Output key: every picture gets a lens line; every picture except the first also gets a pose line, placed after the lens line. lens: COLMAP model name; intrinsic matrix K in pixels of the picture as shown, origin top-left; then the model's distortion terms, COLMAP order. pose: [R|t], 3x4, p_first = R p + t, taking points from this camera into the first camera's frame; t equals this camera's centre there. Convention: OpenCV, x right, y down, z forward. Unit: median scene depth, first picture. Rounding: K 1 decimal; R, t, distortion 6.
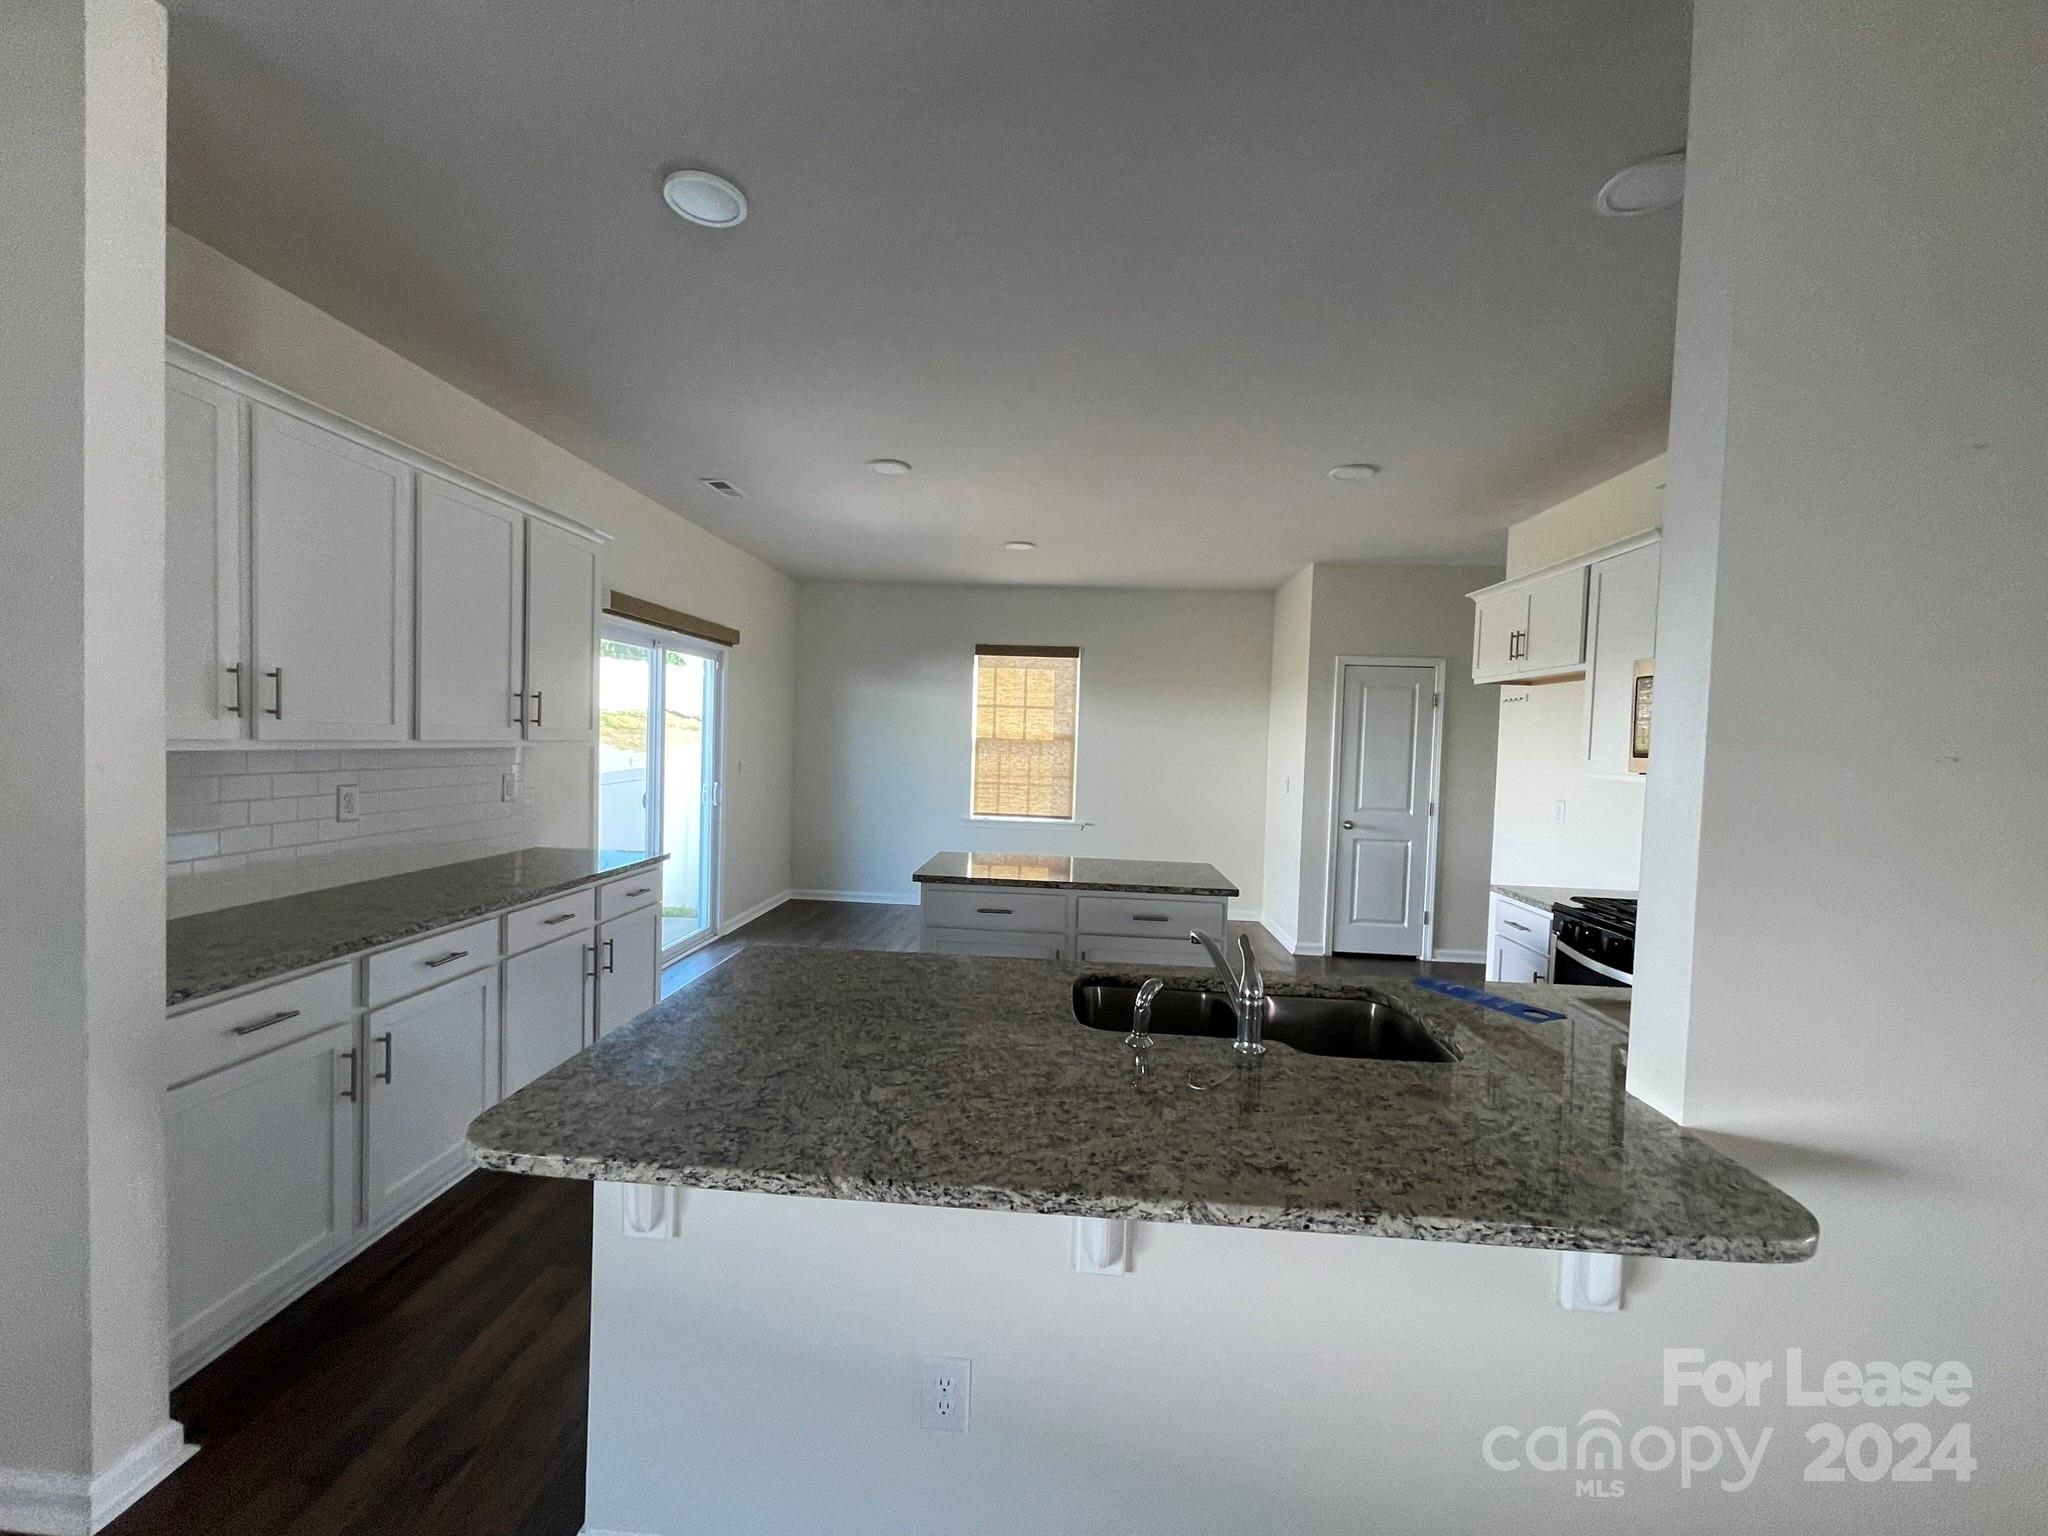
lens RADIAL K [[820.6, 0, 1010.2], [0, 820.6, 767.1], [0, 0, 1]] dist [0.004019, -0.000485]
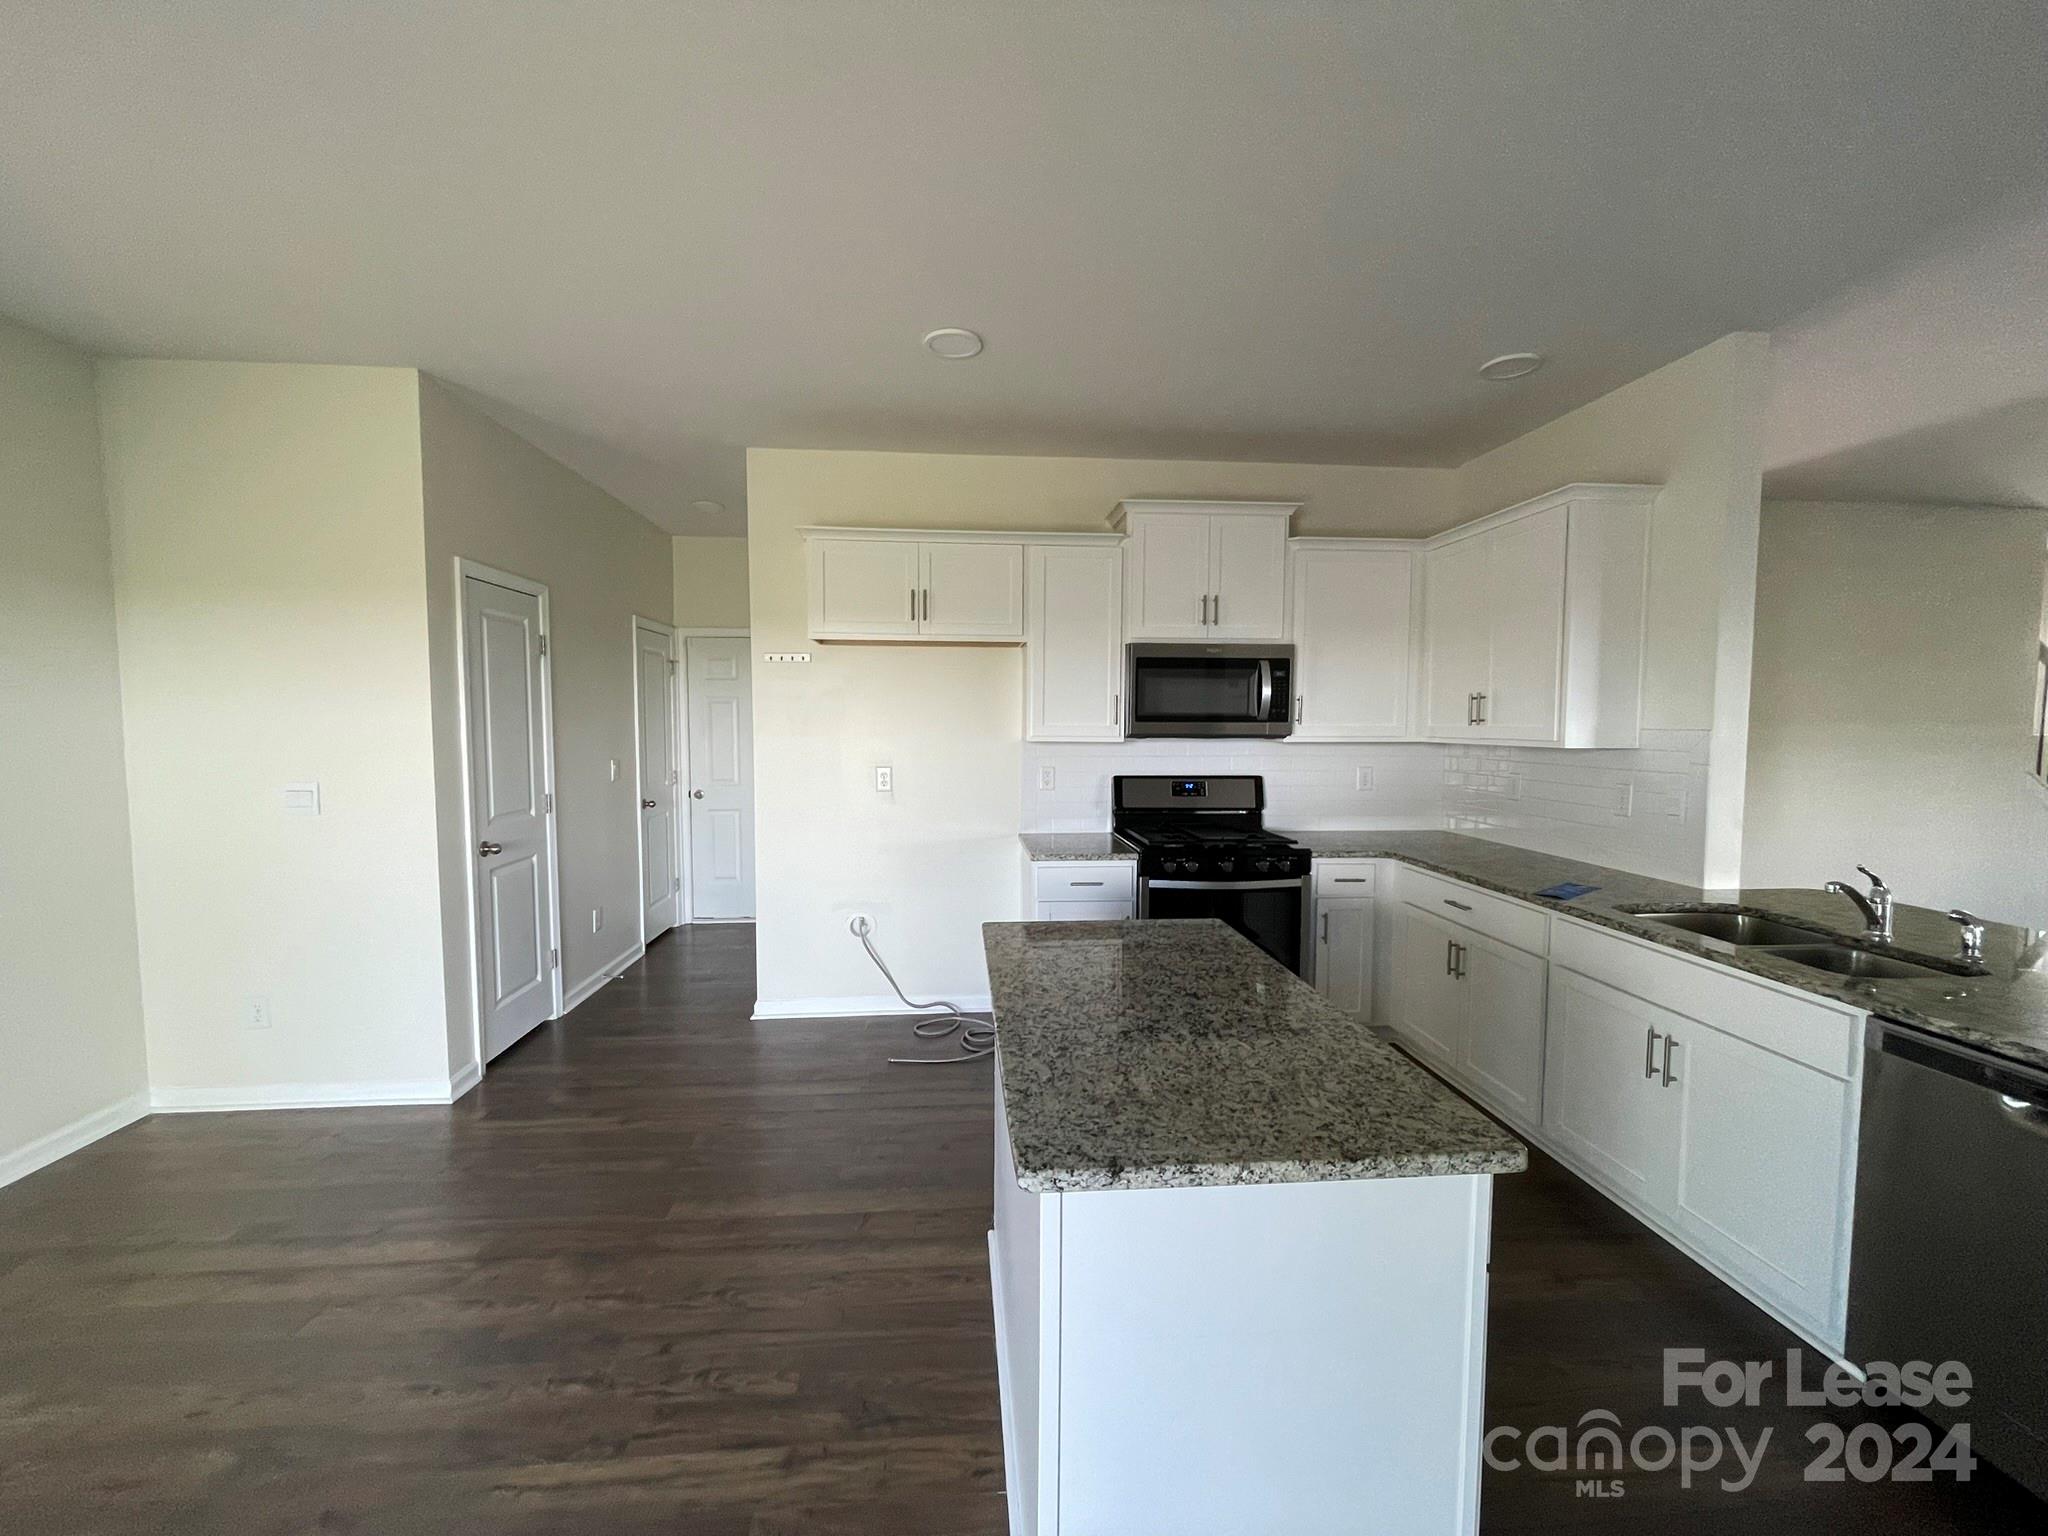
lens RADIAL K [[820.6, 0, 1018.0], [0, 820.6, 768.3], [0, 0, 1]] dist [0.004019, -0.000485]
pose [[-0.141702, -0.097493, 0.985097, -0.188990], [0.031820, 0.994176, 0.102968, -0.030605], [-0.989398, 0.045937, -0.137774, 0.592327]]
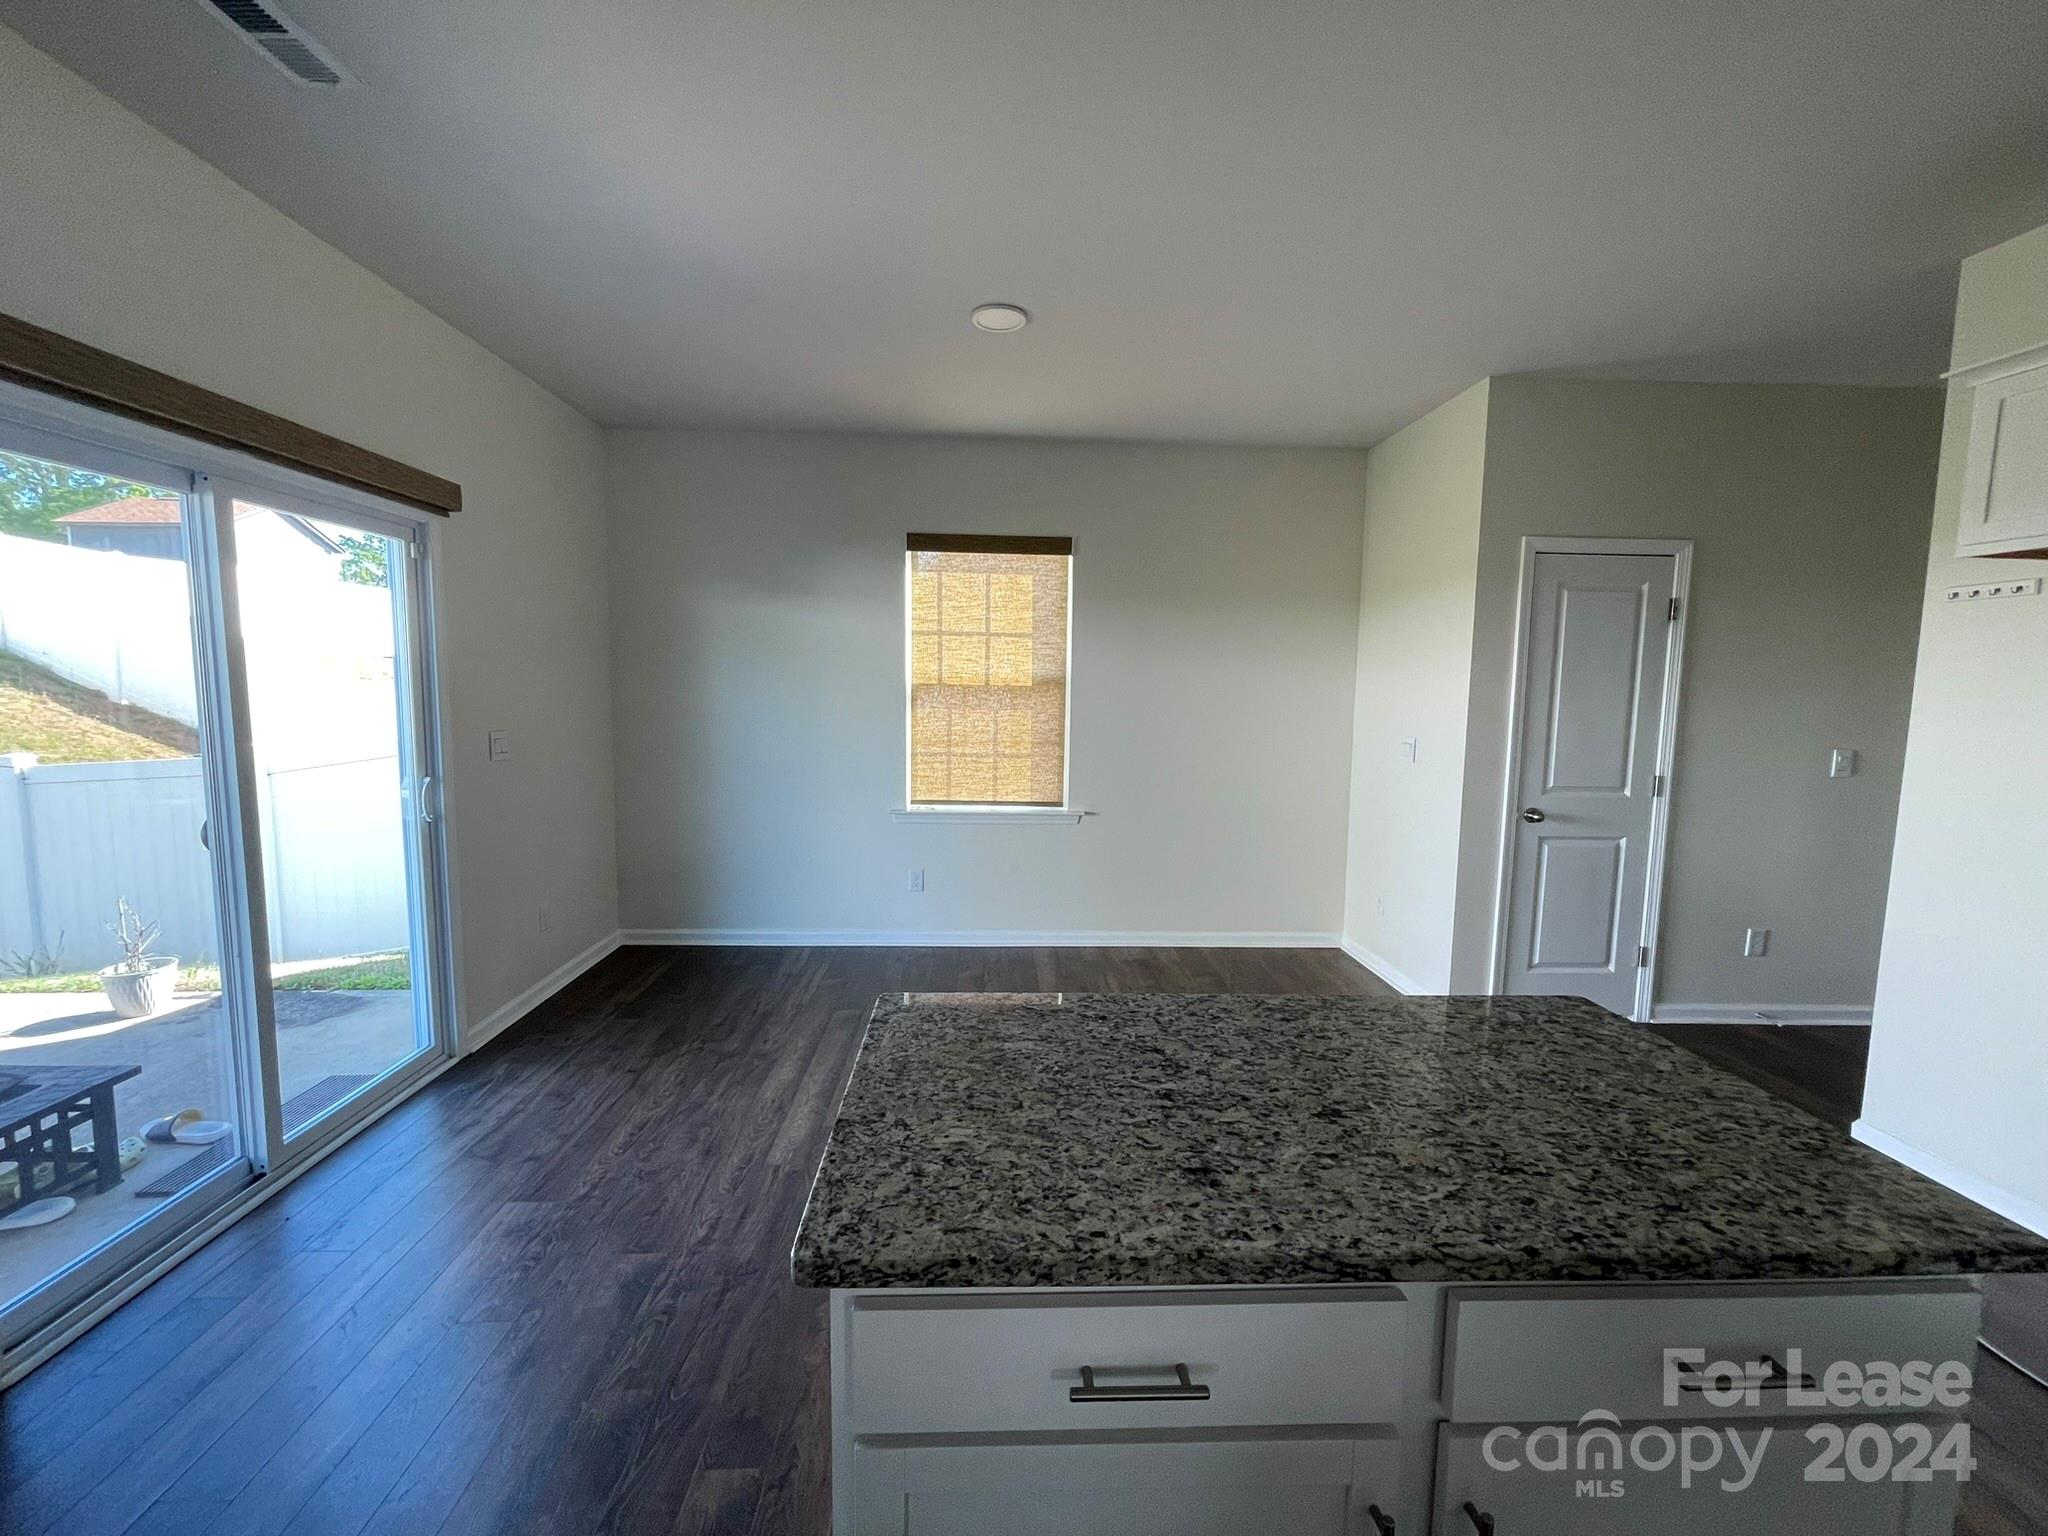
lens RADIAL K [[820.6, 0, 1012.1], [0, 820.6, 765.5], [0, 0, 1]] dist [0.004019, -0.000485]
pose [[0.993803, -0.027953, 0.107588, -0.035489], [0.021021, 0.997662, 0.065035, -0.012620], [-0.109154, -0.062370, 0.992066, 0.366999]]
